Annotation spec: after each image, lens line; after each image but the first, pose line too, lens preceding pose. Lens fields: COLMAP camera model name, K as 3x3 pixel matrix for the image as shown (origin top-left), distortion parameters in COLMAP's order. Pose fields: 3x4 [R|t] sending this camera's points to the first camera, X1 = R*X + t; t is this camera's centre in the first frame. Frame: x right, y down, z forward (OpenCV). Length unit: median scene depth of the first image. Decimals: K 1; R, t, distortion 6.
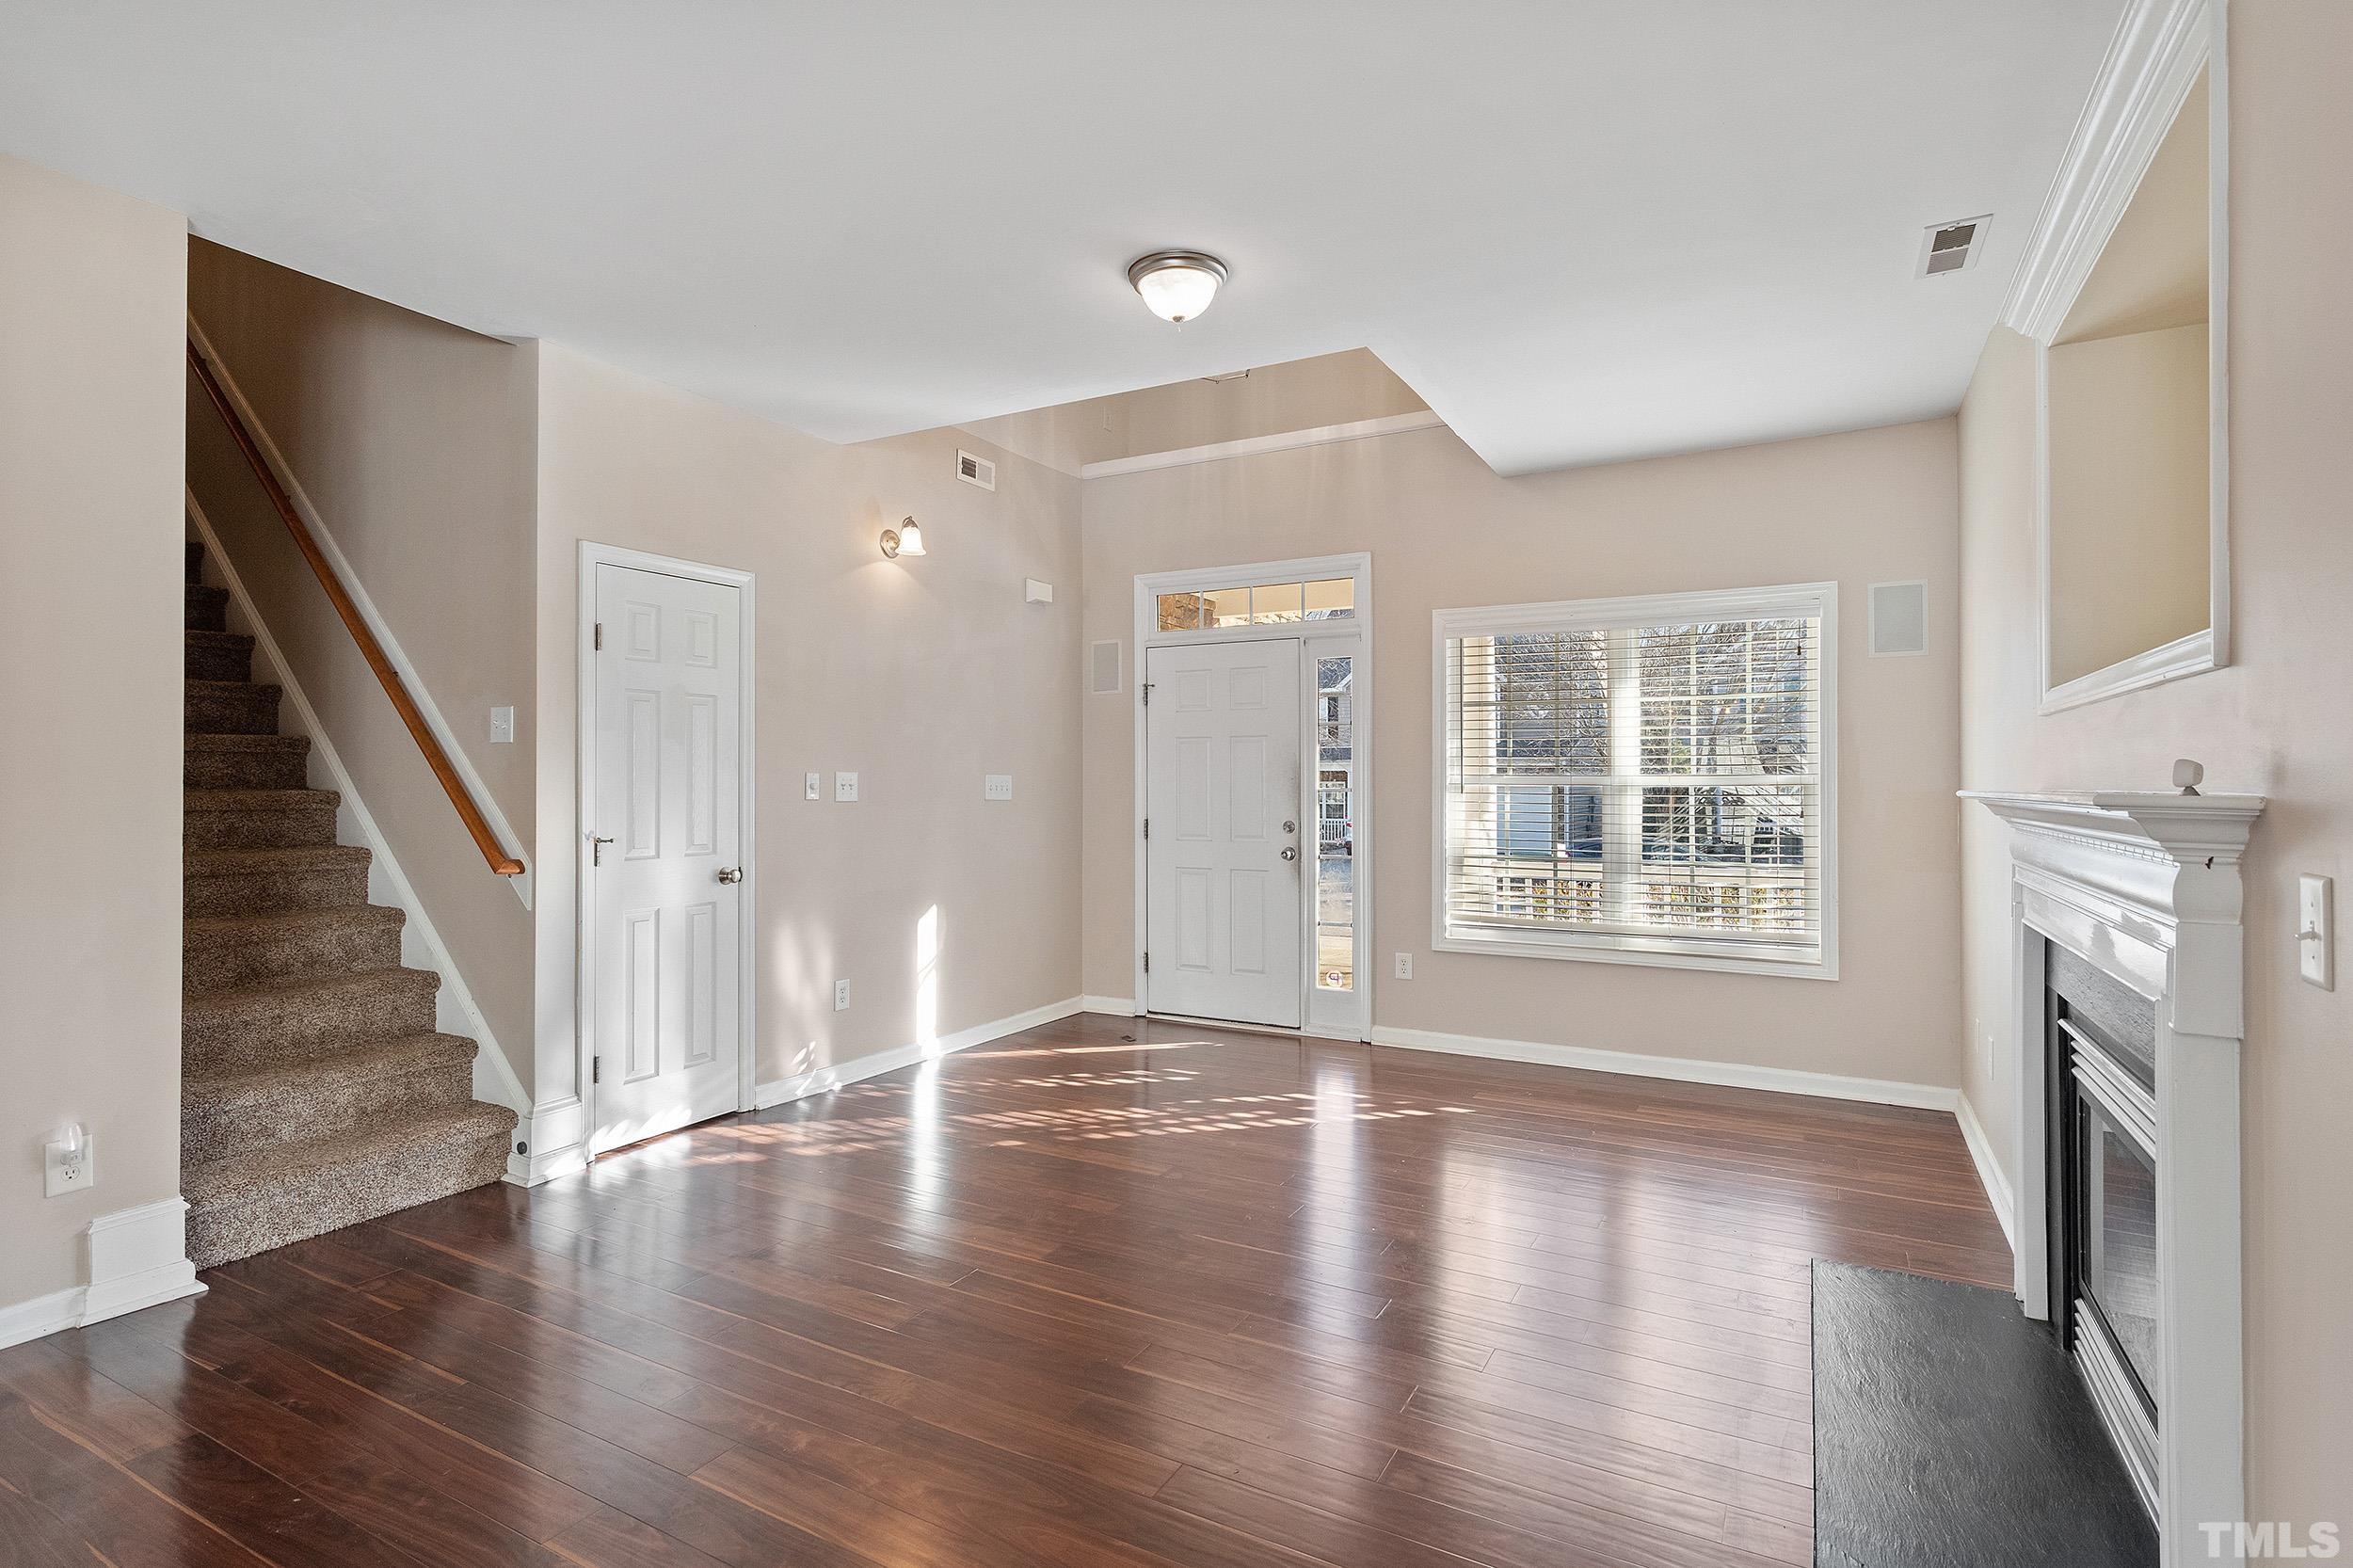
lens RADIAL K [[1144.1, 0, 1192.4], [0, 1144.1, 778.9], [0, 0, 1]] dist [-0.000454, 0.000450]
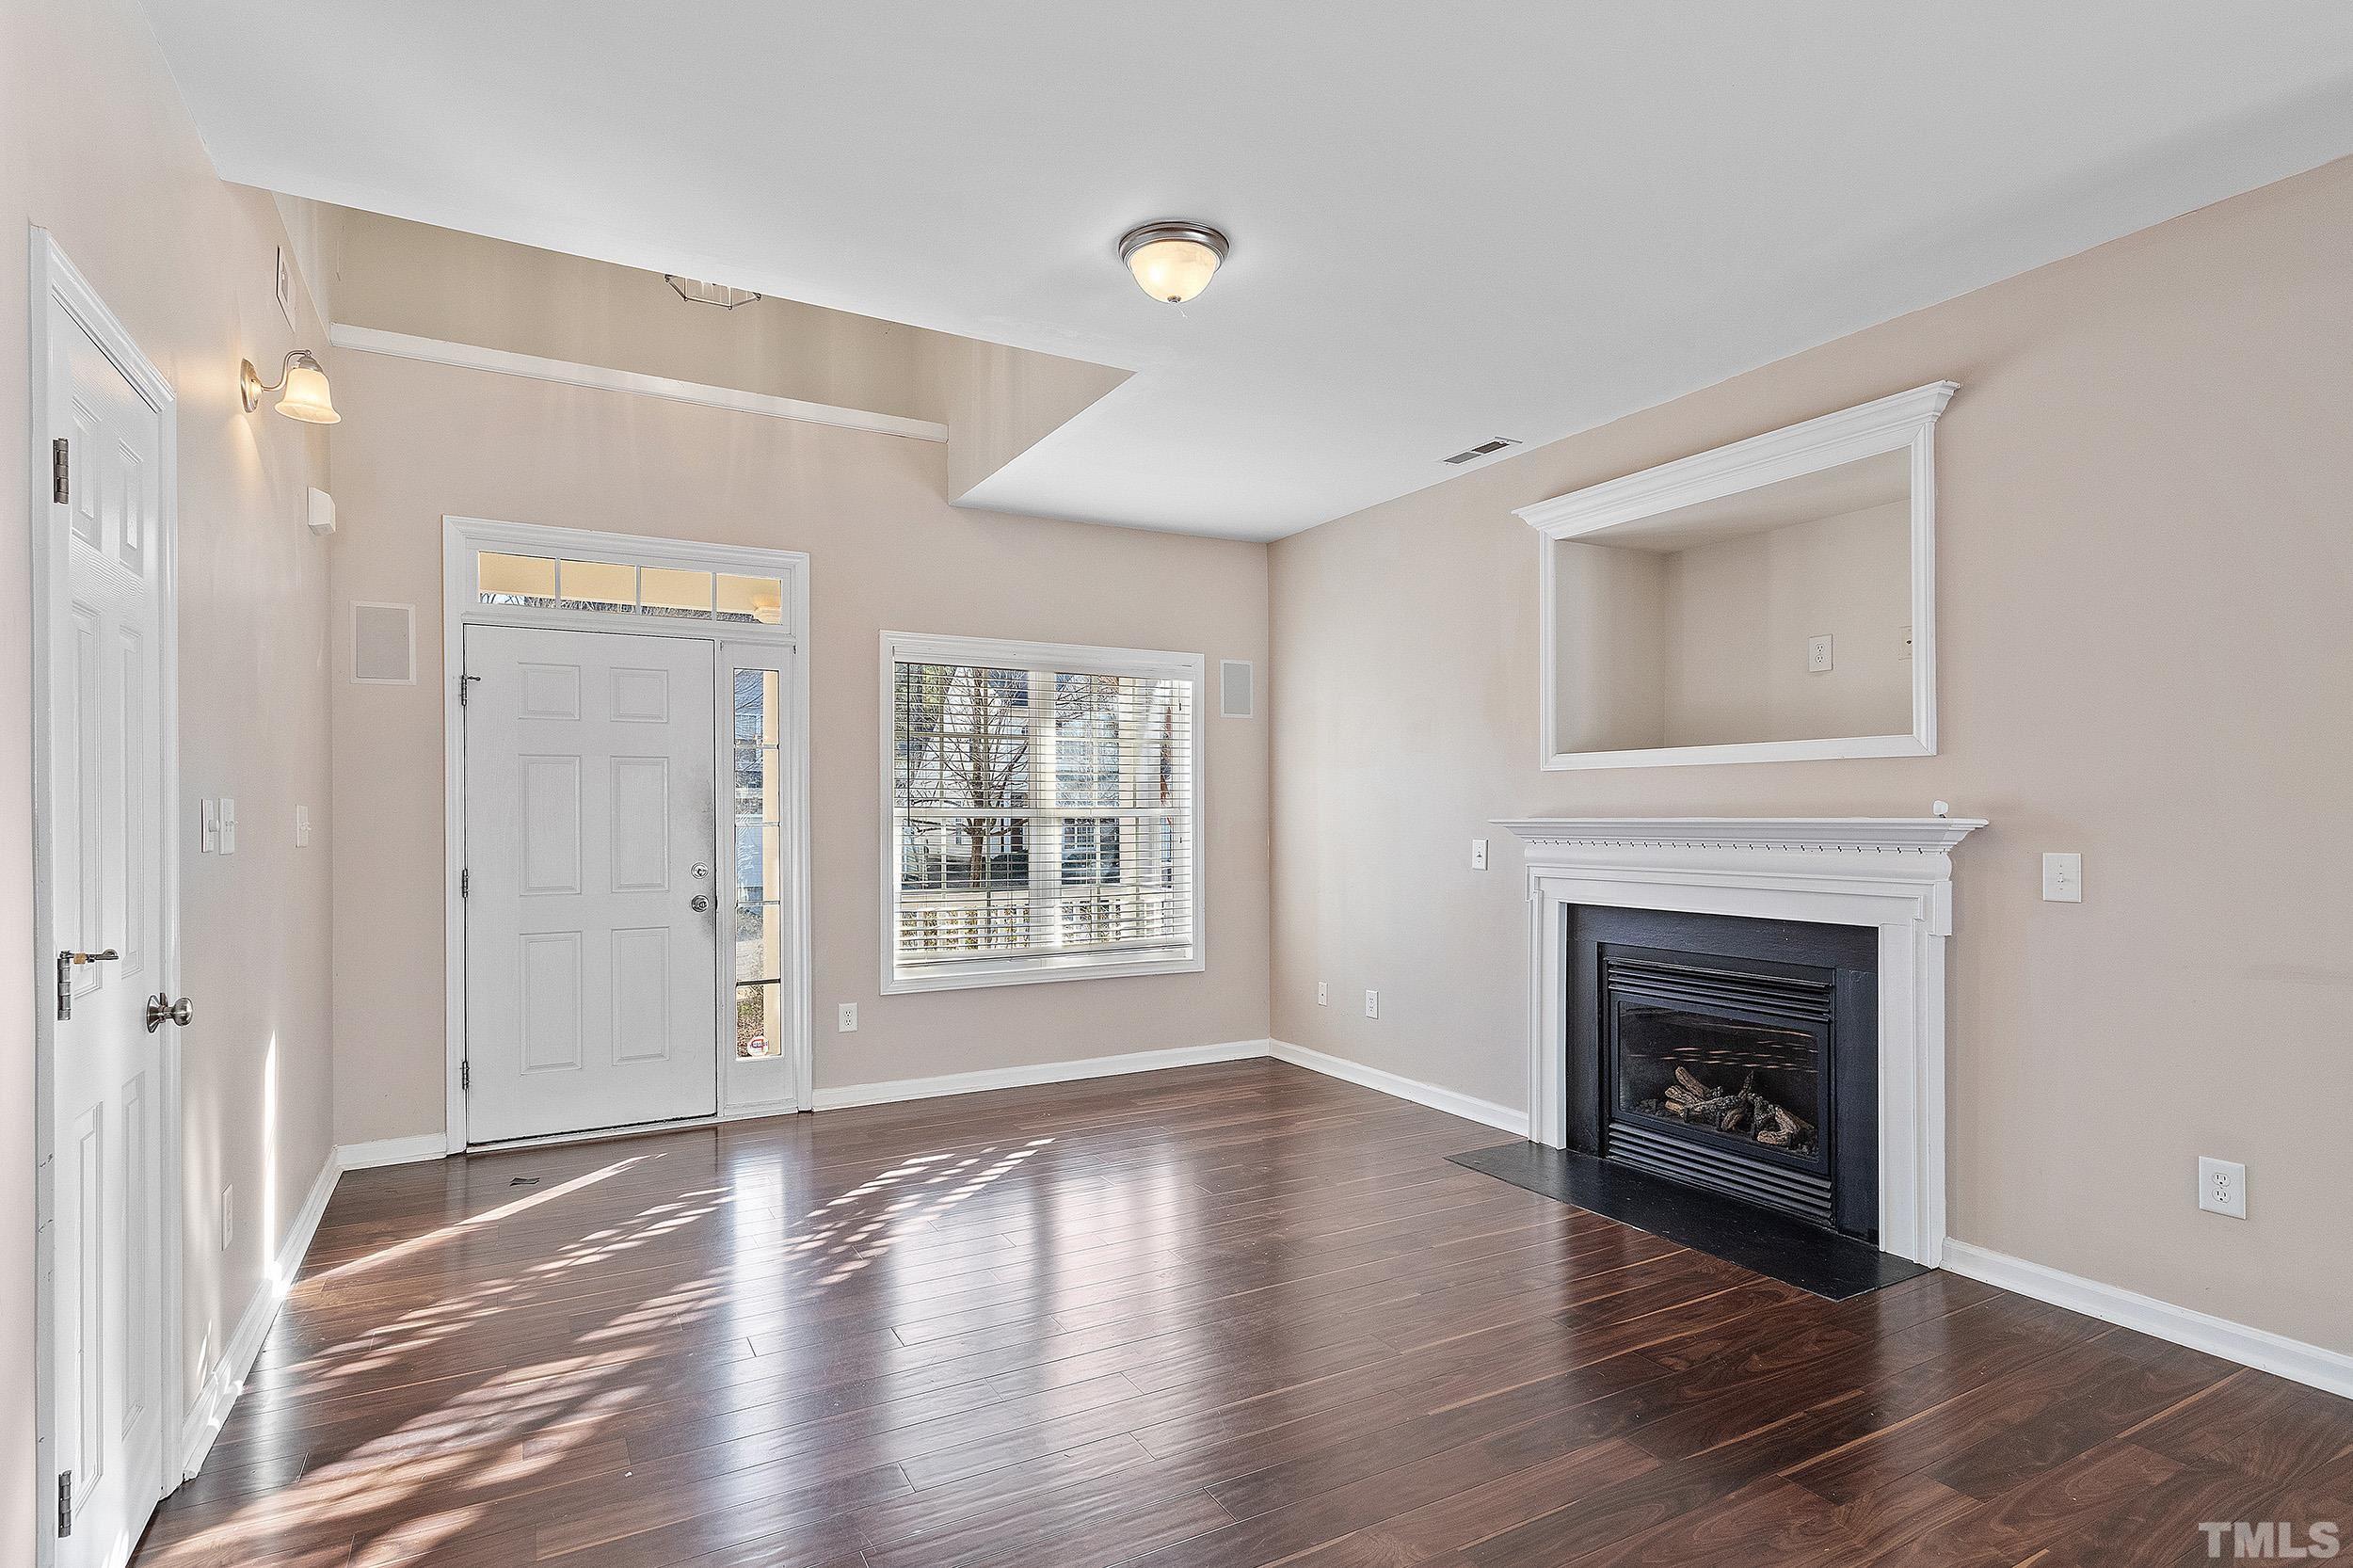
lens RADIAL K [[1144.1, 0, 1171.9], [0, 1144.1, 820.0], [0, 0, 1]] dist [-0.000454, 0.000450]
pose [[0.541749, -0.005255, 0.840524, -0.468893], [0.000366, 0.999982, 0.006016, 0.001757], [-0.840540, -0.002952, 0.541741, 0.312860]]
